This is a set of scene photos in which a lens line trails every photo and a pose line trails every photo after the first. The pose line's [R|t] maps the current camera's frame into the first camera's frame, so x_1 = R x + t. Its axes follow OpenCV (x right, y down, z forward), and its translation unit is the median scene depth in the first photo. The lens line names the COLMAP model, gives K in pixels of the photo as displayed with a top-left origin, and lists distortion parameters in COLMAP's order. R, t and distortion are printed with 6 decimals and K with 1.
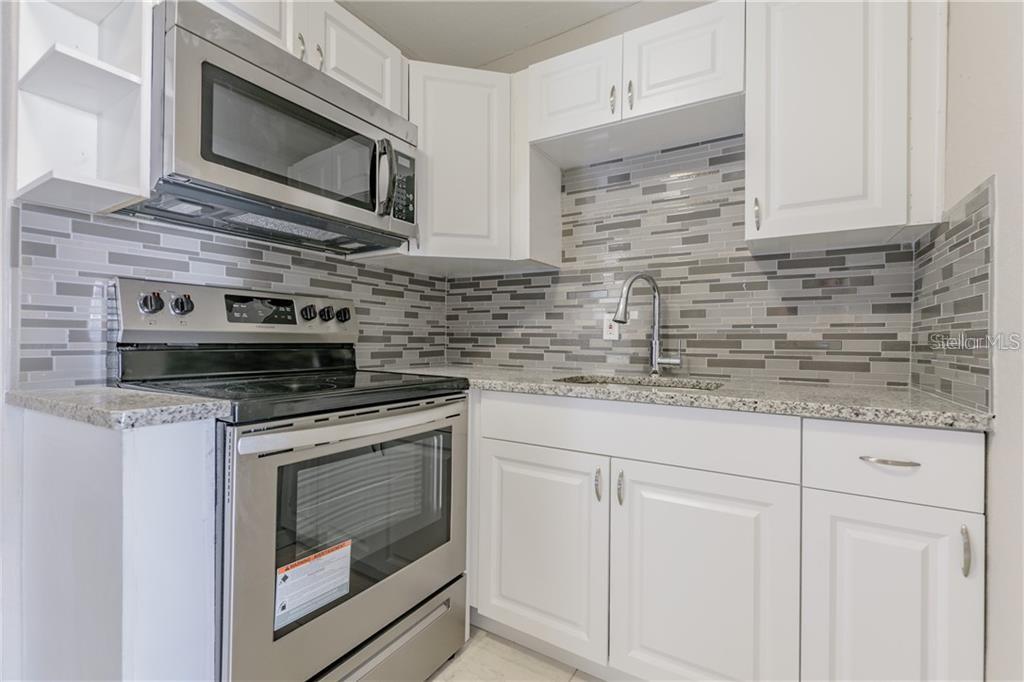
lens RADIAL K [[448.5, 0, 509.0], [0, 448.5, 337.5], [0, 0, 1]] dist [0.002925, 0.000291]
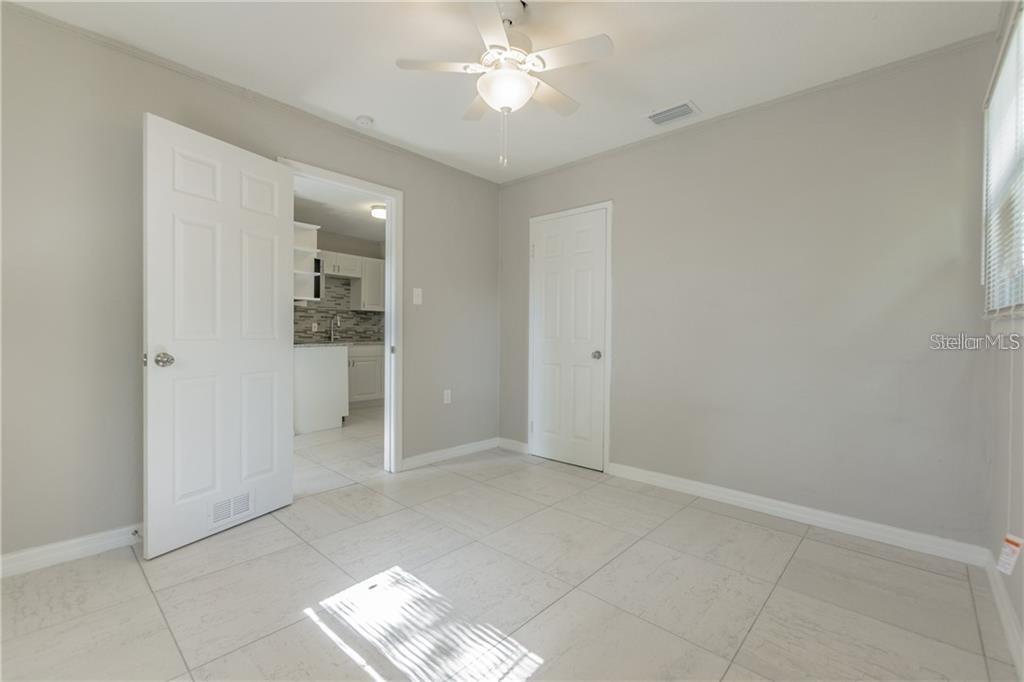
lens RADIAL K [[441.9, 0, 509.5], [0, 441.9, 337.7], [0, 0, 1]] dist [0.007504, -0.003786]
pose [[0.183960, -0.019220, 0.982746, -3.275011], [-0.017090, 0.999595, 0.022748, -0.055969], [-0.982785, -0.020980, 0.183557, -1.195036]]
